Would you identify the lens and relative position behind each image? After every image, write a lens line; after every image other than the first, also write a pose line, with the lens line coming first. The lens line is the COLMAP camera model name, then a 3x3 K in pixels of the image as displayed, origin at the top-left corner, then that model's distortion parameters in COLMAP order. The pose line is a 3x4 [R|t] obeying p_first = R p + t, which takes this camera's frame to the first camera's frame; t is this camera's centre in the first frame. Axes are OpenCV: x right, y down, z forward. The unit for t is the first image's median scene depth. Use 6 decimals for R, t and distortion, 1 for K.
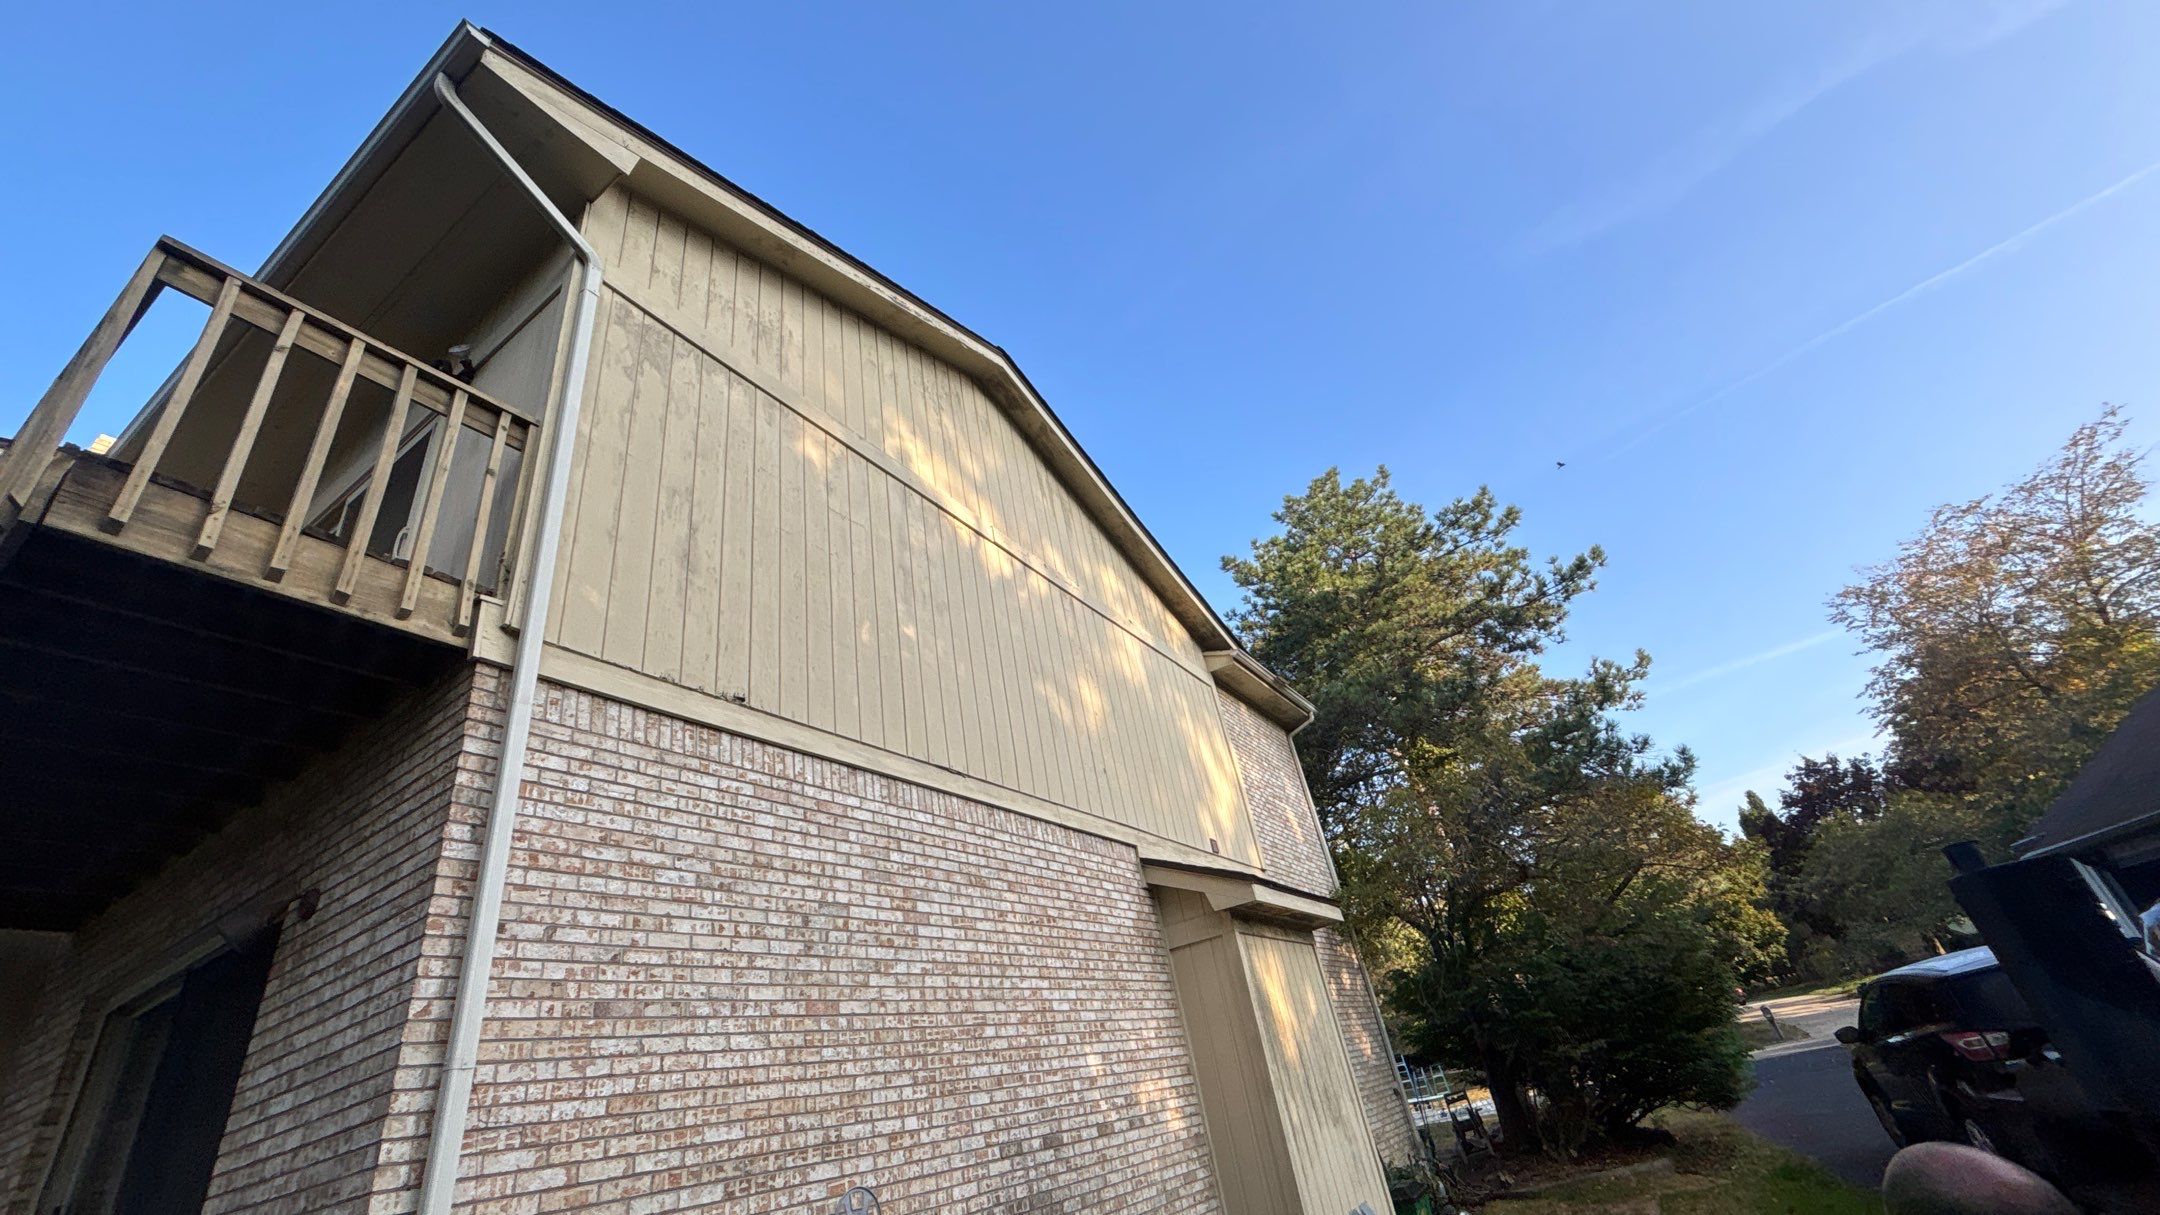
lens RADIAL K [[866.1, 0, 1086.3], [0, 866.1, 610.9], [0, 0, 1]] dist [-0.002756, 0.001140]
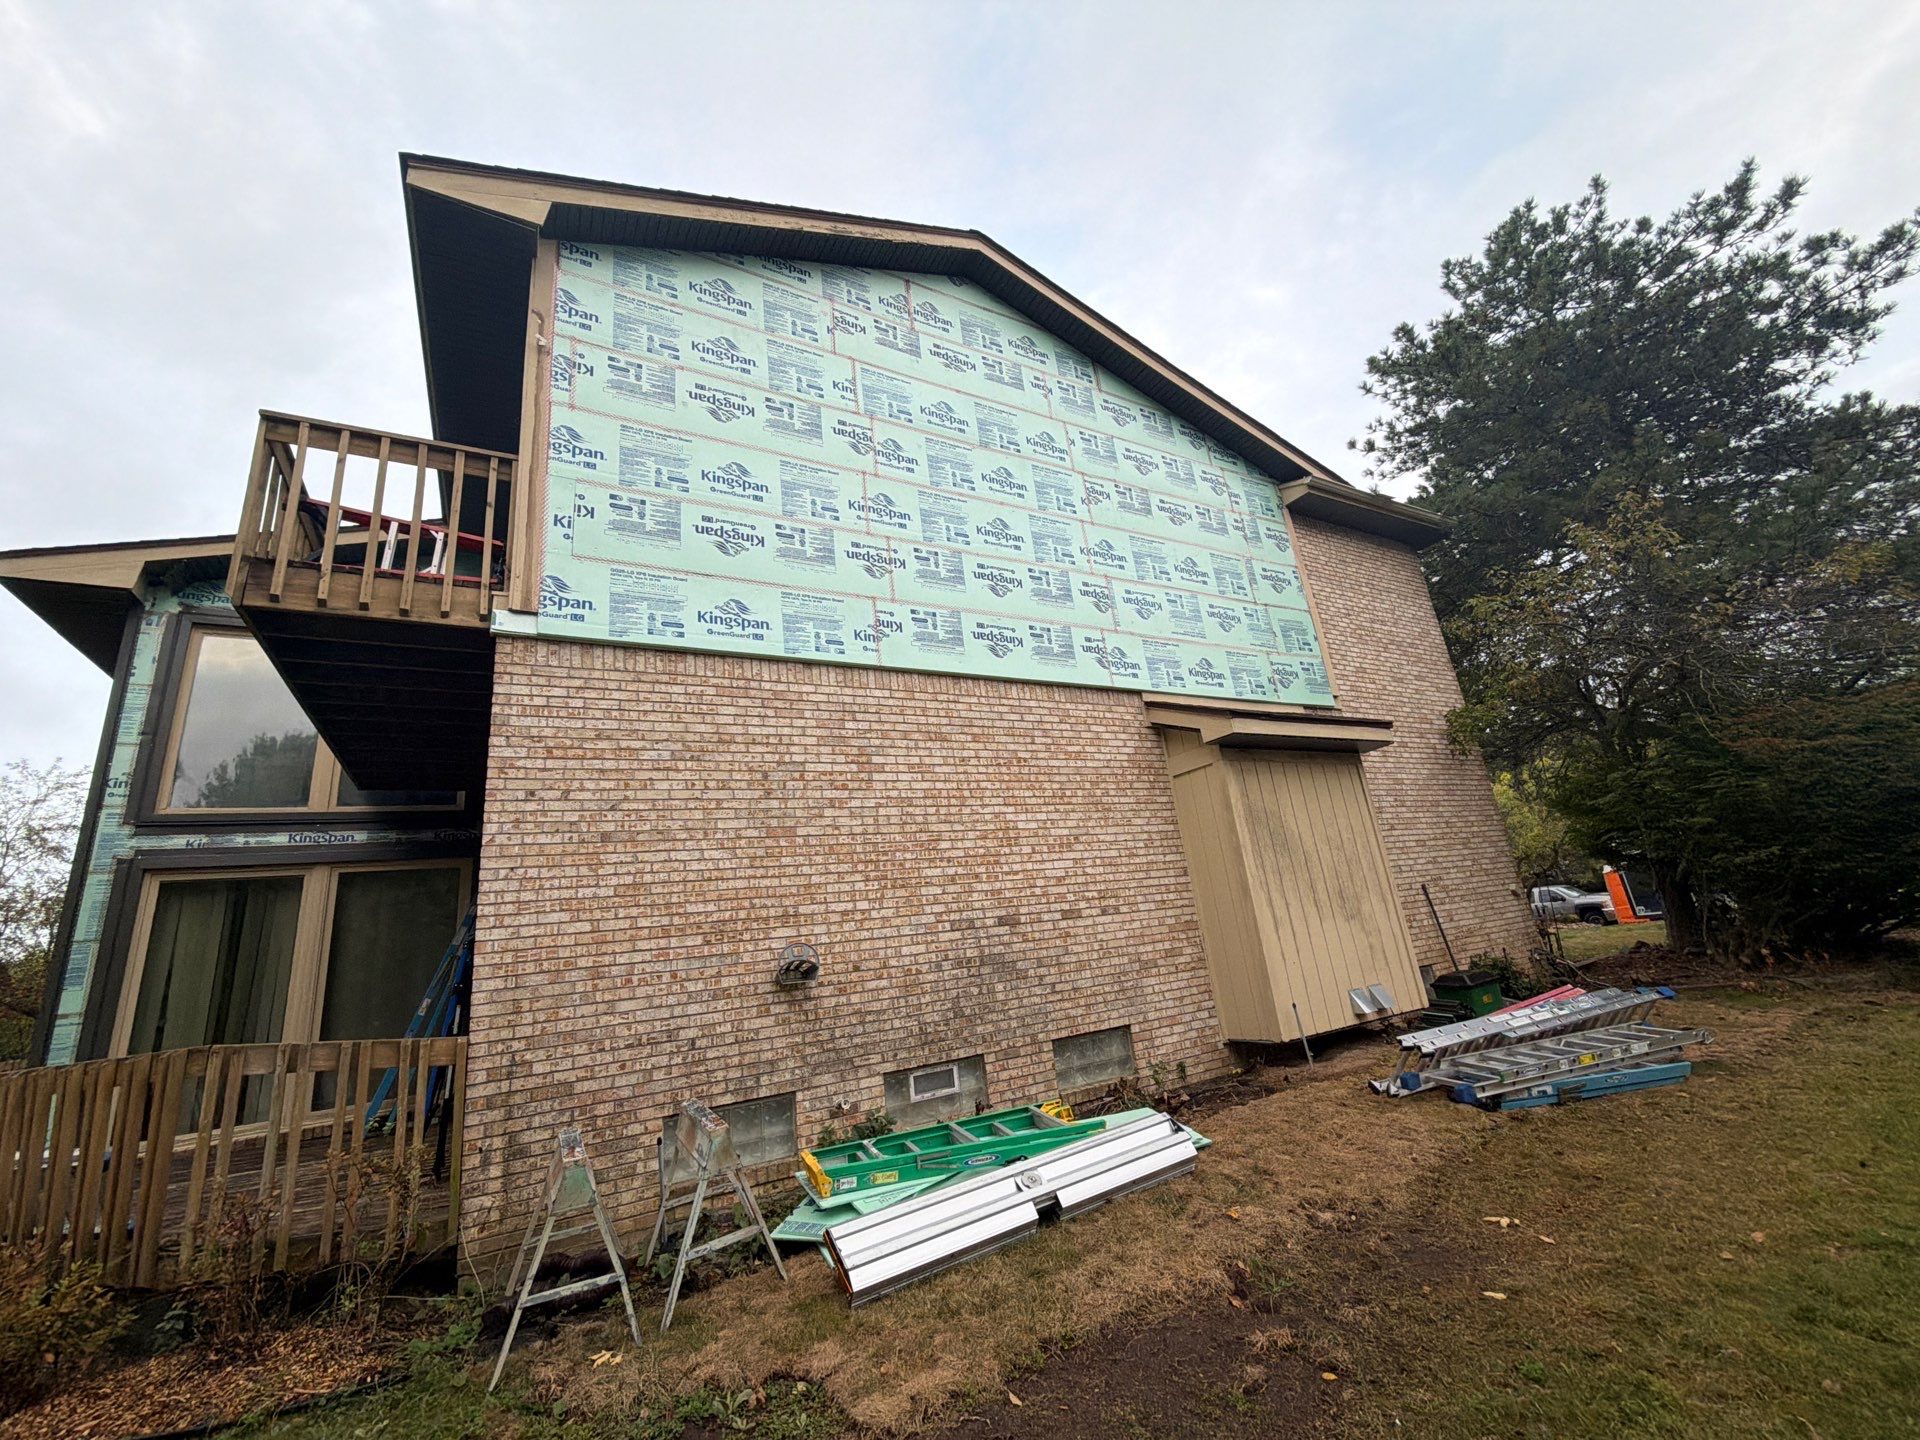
lens RADIAL K [[756.9, 0, 964.4], [0, 756.9, 719.2], [0, 0, 1]] dist [0.002300, 0.000236]
pose [[0.882892, -0.067992, -0.464627, 0.456095], [0.206026, 0.945228, 0.253174, 0.019354], [0.421965, -0.319250, 0.848543, 0.095005]]
